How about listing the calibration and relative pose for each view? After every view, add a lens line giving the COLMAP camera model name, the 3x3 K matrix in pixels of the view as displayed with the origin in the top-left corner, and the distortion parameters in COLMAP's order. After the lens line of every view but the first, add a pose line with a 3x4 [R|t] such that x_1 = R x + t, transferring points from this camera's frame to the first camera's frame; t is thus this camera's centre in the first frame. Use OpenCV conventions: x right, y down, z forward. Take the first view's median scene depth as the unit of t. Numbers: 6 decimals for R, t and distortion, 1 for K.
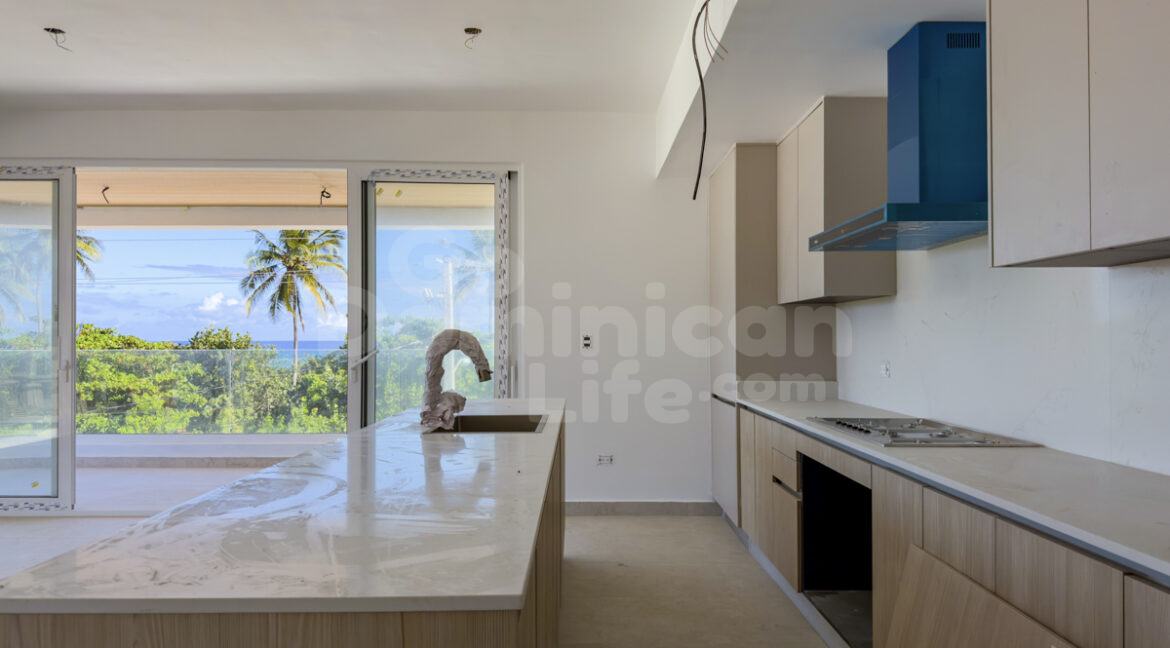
lens RADIAL K [[830.9, 0, 585.0], [0, 830.9, 324.0], [0, 0, 1]] dist [0.105063, -0.151781]
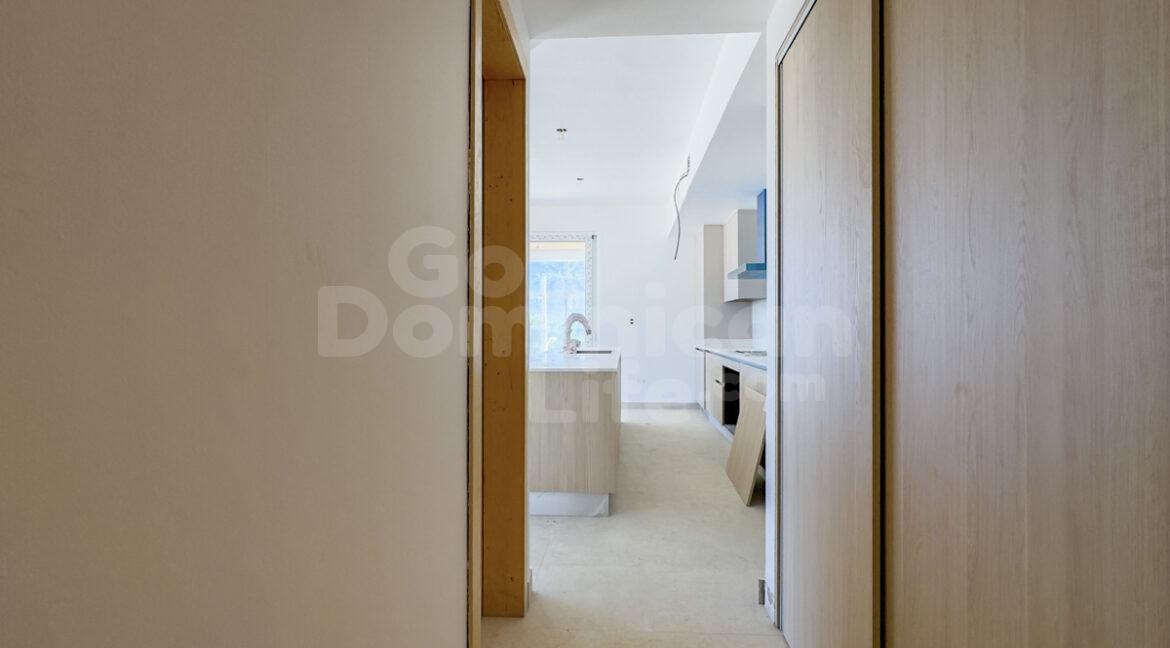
lens RADIAL K [[588.6, 0, 585.0], [0, 588.6, 324.0], [0, 0, 1]] dist [-0.000825, 0.000017]
pose [[0.996977, 0.000793, -0.077693, -0.000148], [0.000140, 0.999928, 0.011999, 0.013080], [0.077697, -0.011974, 0.996905, -0.485751]]
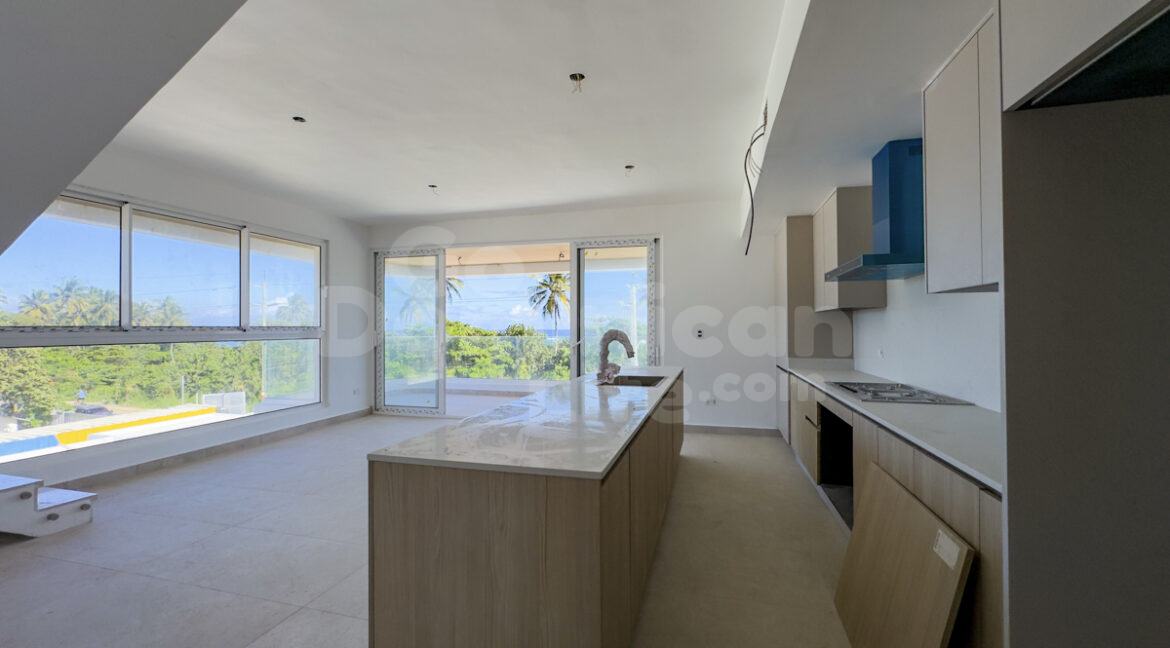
lens RADIAL K [[472.8, 0, 585.0], [0, 472.8, 324.0], [0, 0, 1]] dist [-0.000525, 0.000133]
pose [[0.962835, -0.004857, -0.270047, 0.046333], [0.007141, 0.999947, 0.007478, -0.010121], [0.269996, -0.009128, 0.962818, -0.024108]]
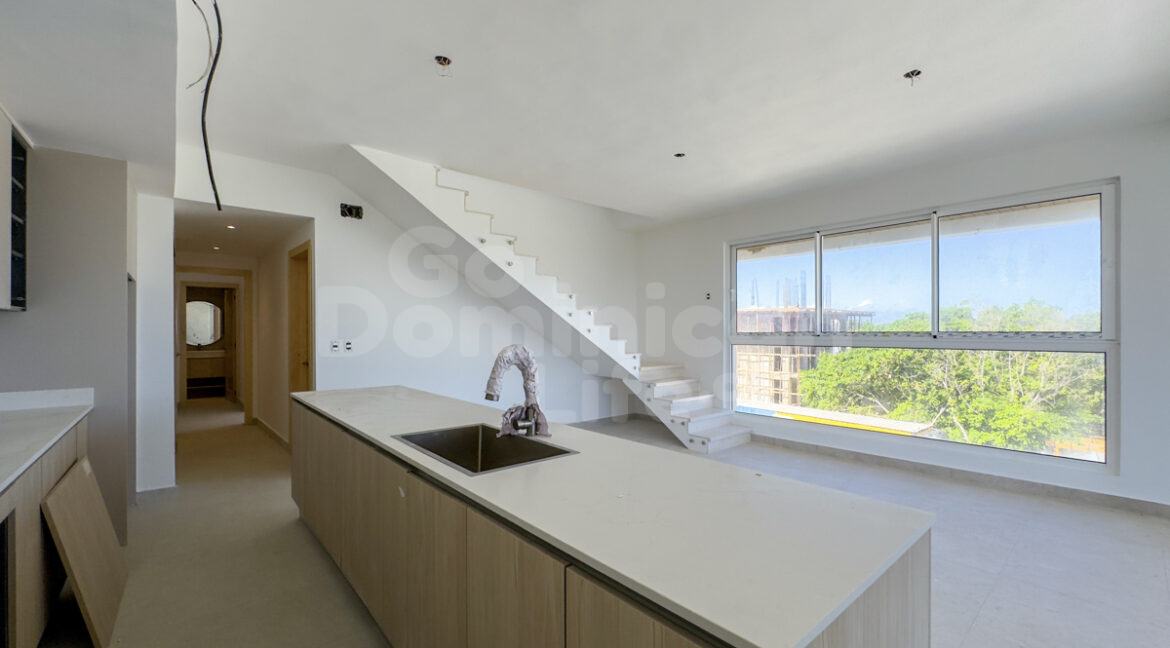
lens RADIAL K [[467.6, 0, 585.6], [0, 467.6, 328.7], [0, 0, 1]] dist [-0.002712, 0.000028]
pose [[-0.765728, -0.007771, -0.643118, 0.081258], [0.006939, 0.999769, -0.020343, 0.003332], [0.643128, -0.020040, -0.765497, 0.935507]]
